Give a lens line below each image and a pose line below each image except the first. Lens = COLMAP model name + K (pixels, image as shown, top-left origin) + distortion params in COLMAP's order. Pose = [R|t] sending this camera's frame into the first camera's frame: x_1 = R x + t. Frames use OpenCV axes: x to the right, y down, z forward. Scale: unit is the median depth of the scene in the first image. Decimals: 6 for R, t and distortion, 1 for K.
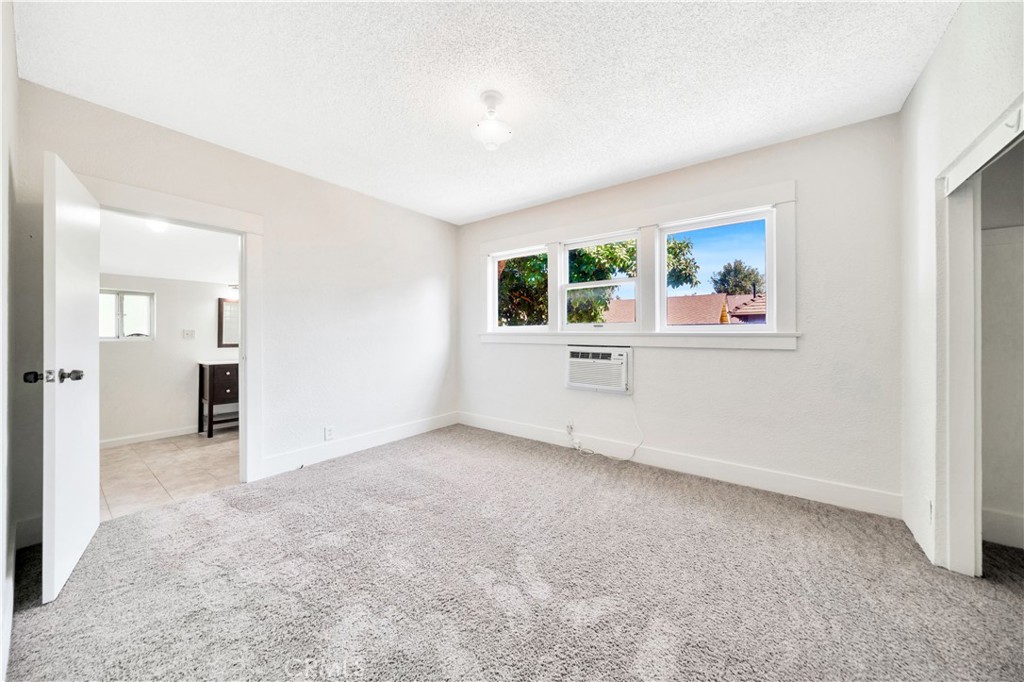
lens RADIAL K [[353.5, 0, 503.7], [0, 353.5, 332.5], [0, 0, 1]] dist [-0.005293, -0.000645]
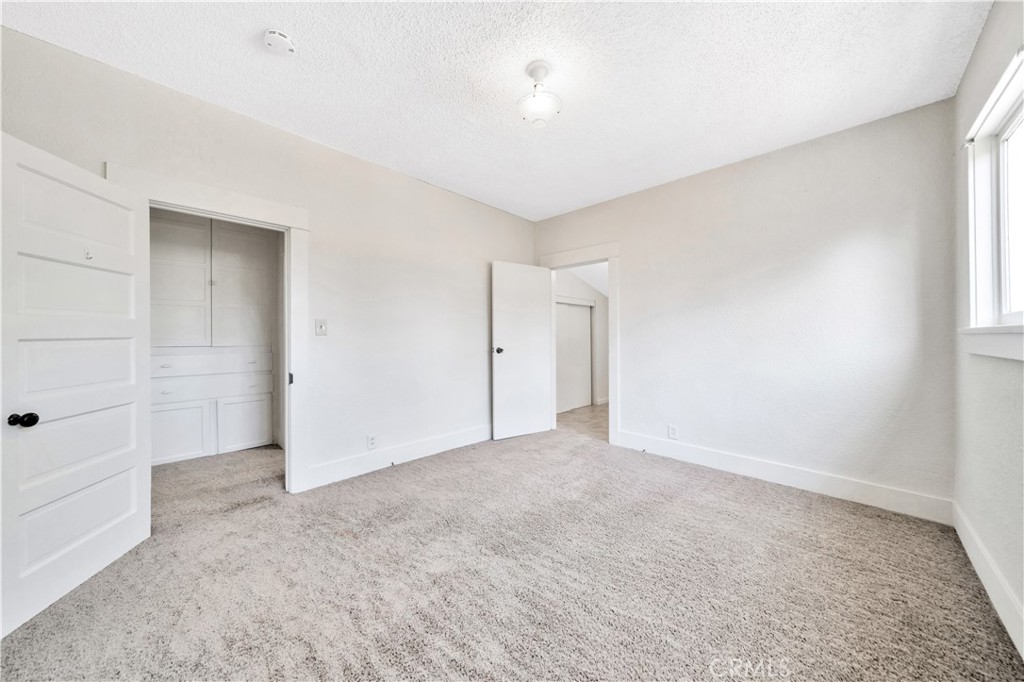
lens RADIAL K [[353.5, 0, 503.4], [0, 353.5, 337.9], [0, 0, 1]] dist [-0.005293, -0.000645]
pose [[-0.143486, 0.005970, -0.989634, 0.587097], [0.002185, 0.999981, 0.005716, 0.010439], [0.989650, -0.001342, -0.143496, 0.694471]]
